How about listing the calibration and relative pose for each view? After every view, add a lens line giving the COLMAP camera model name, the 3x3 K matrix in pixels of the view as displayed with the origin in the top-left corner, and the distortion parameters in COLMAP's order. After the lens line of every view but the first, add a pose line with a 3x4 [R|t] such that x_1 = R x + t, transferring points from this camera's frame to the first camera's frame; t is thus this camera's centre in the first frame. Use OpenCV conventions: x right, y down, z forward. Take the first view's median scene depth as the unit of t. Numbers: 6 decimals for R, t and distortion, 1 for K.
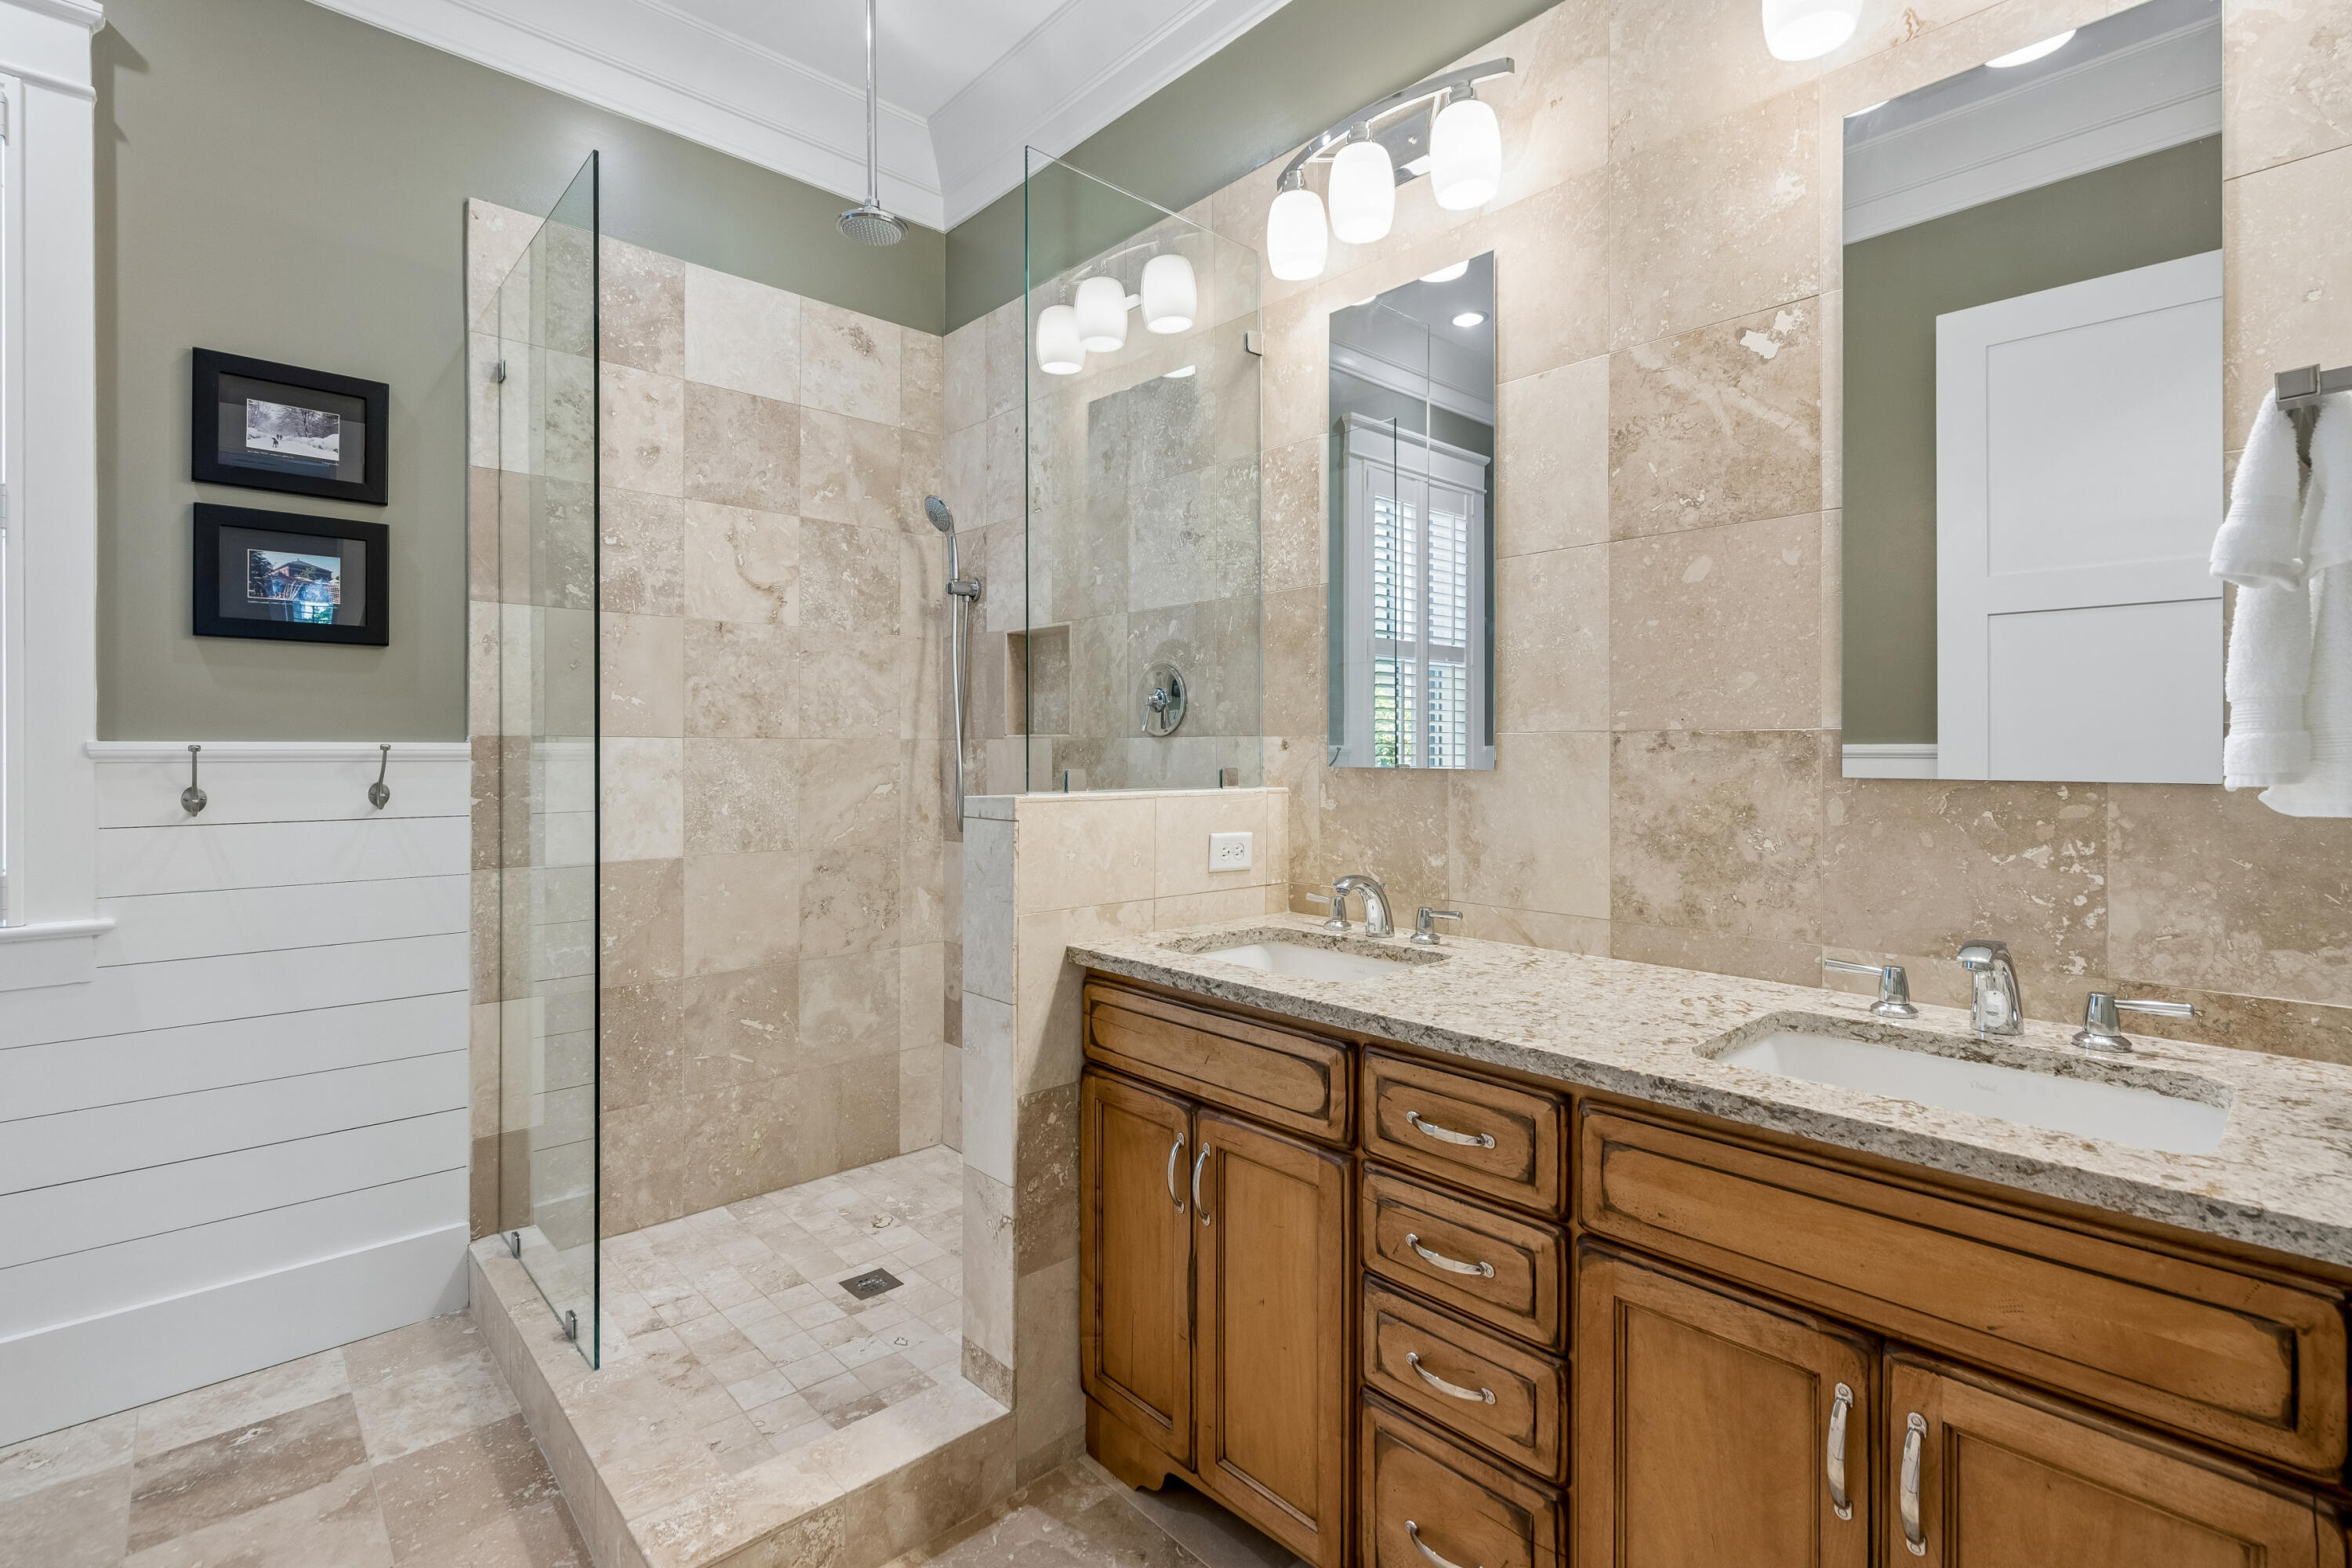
lens RADIAL K [[1070.3, 0, 1173.3], [0, 1070.3, 788.2], [0, 0, 1]] dist [0.001165, 0.000647]
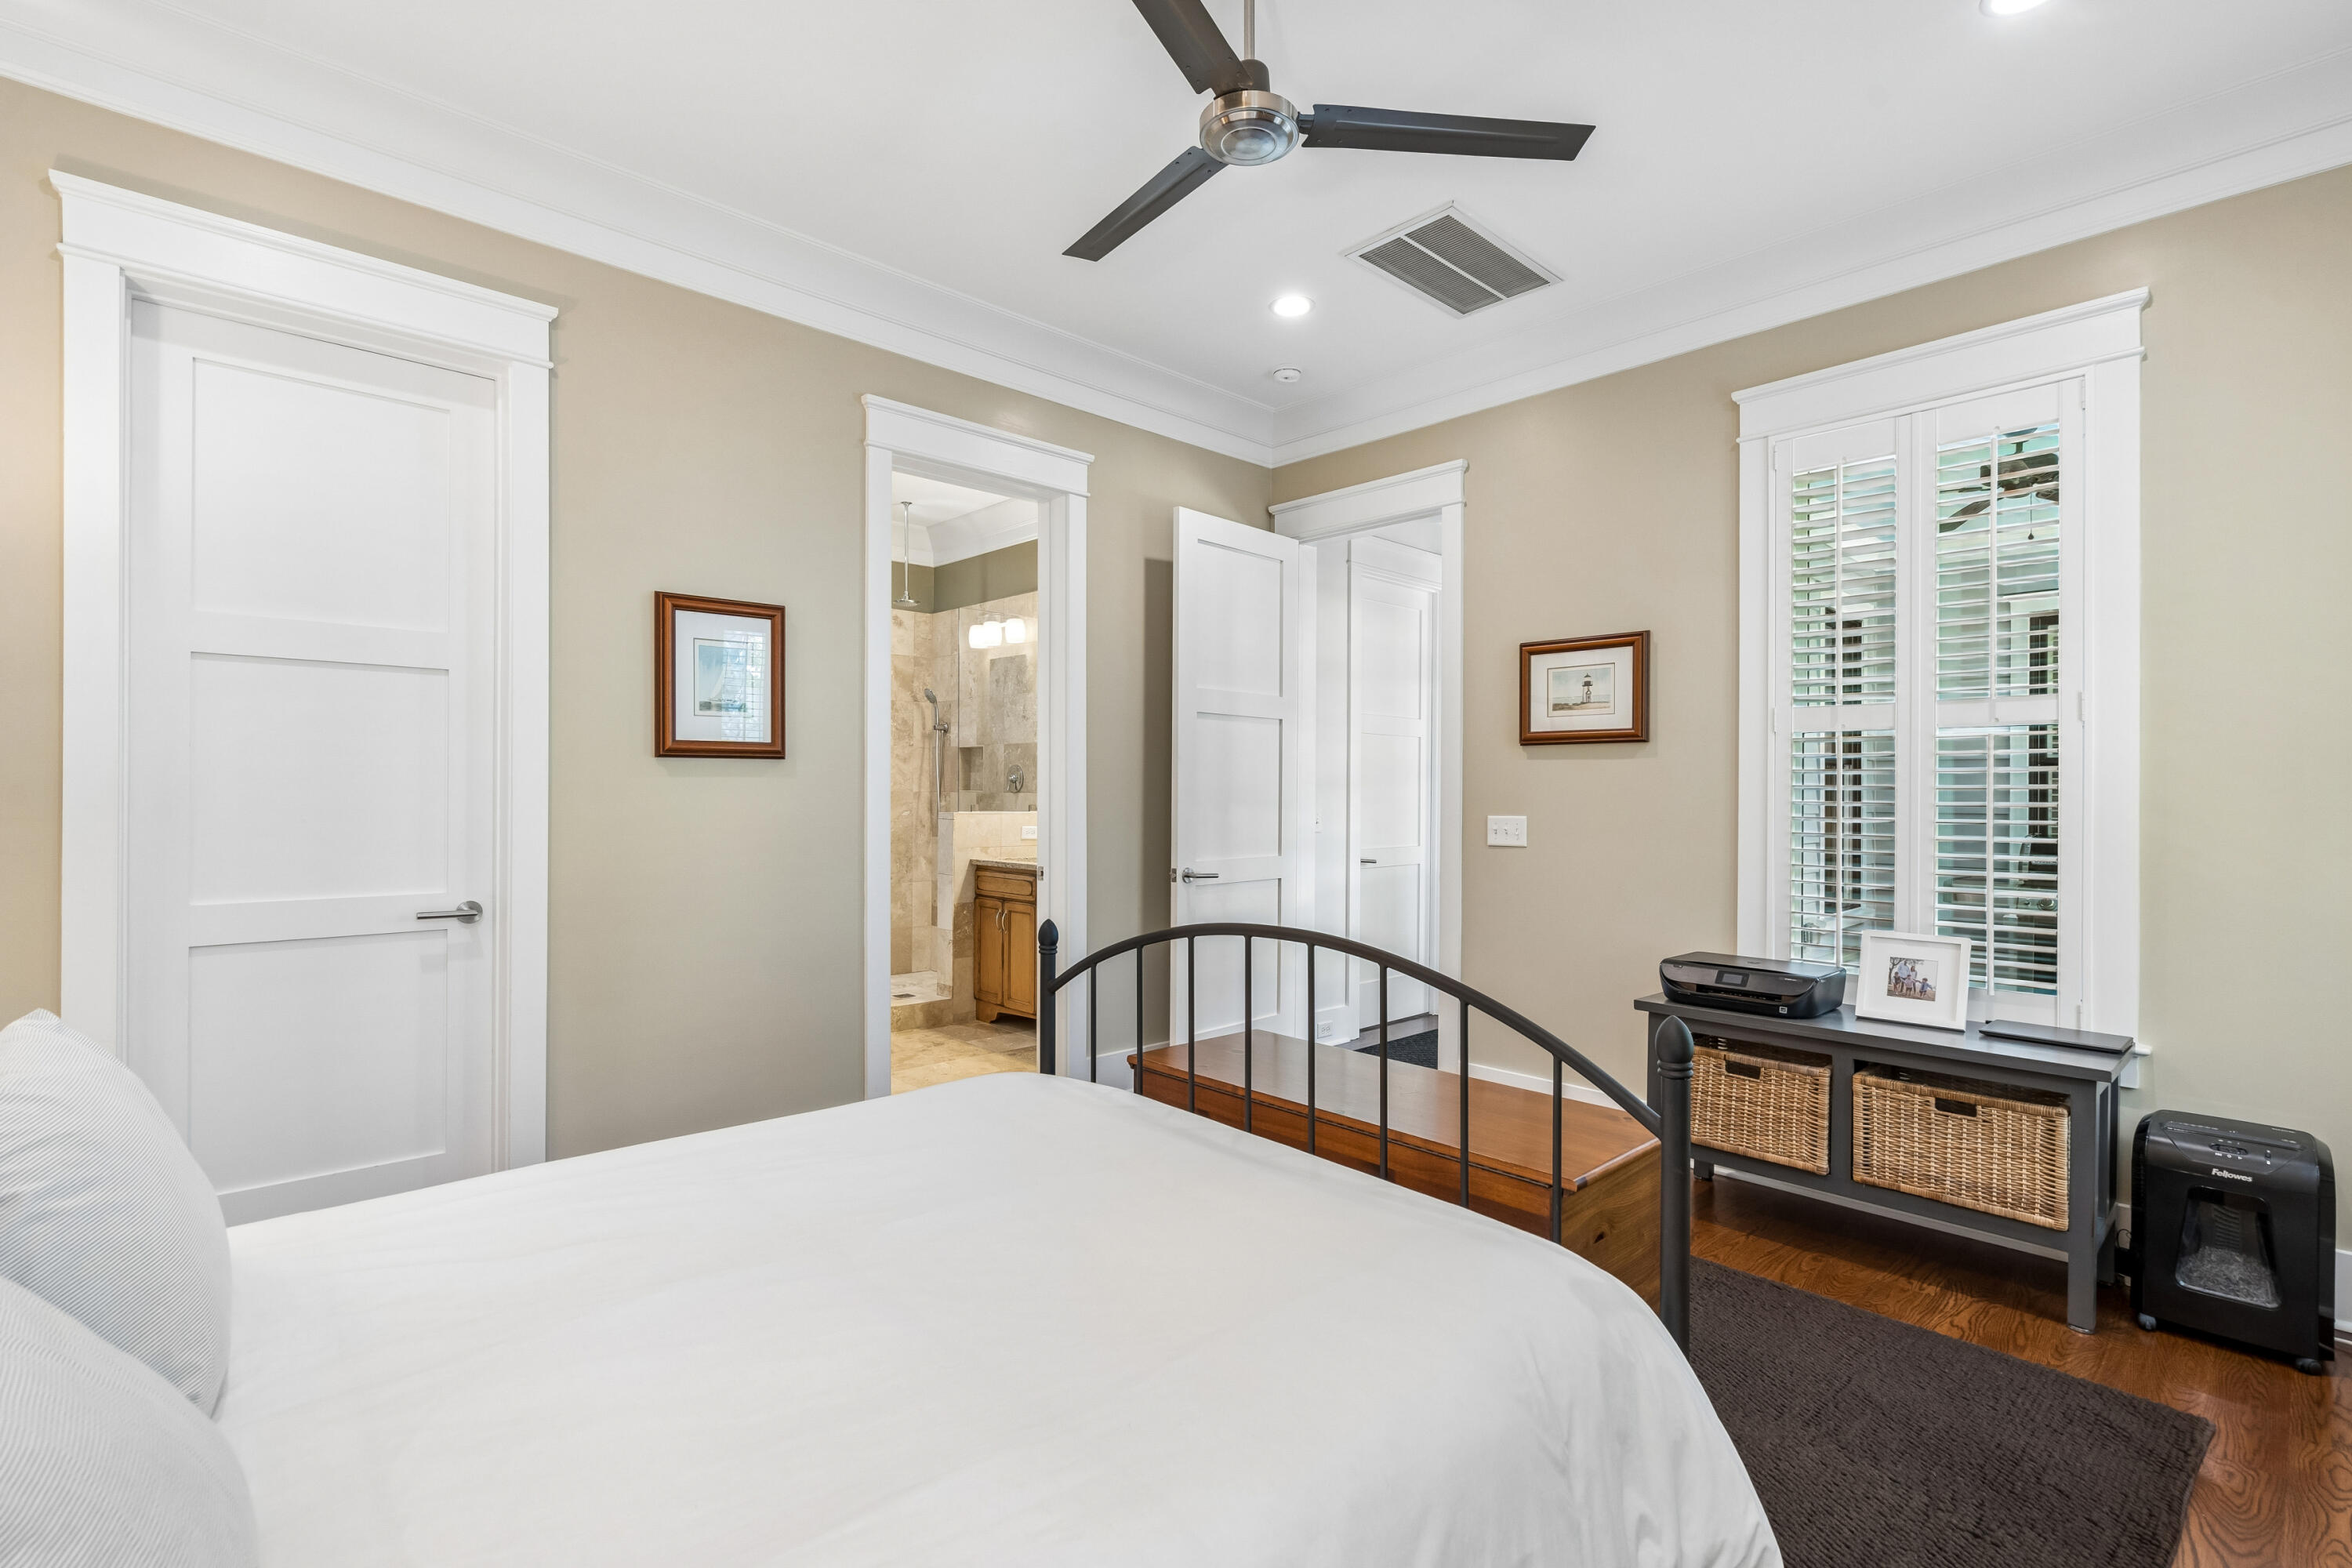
lens RADIAL K [[1070.3, 0, 1173.3], [0, 1070.3, 788.2], [0, 0, 1]] dist [0.001165, 0.000647]
pose [[0.999938, -0.001971, 0.010930, 0.305422], [0.002356, 0.999373, -0.035323, 0.031992], [-0.010853, 0.035347, 0.999316, -1.429074]]
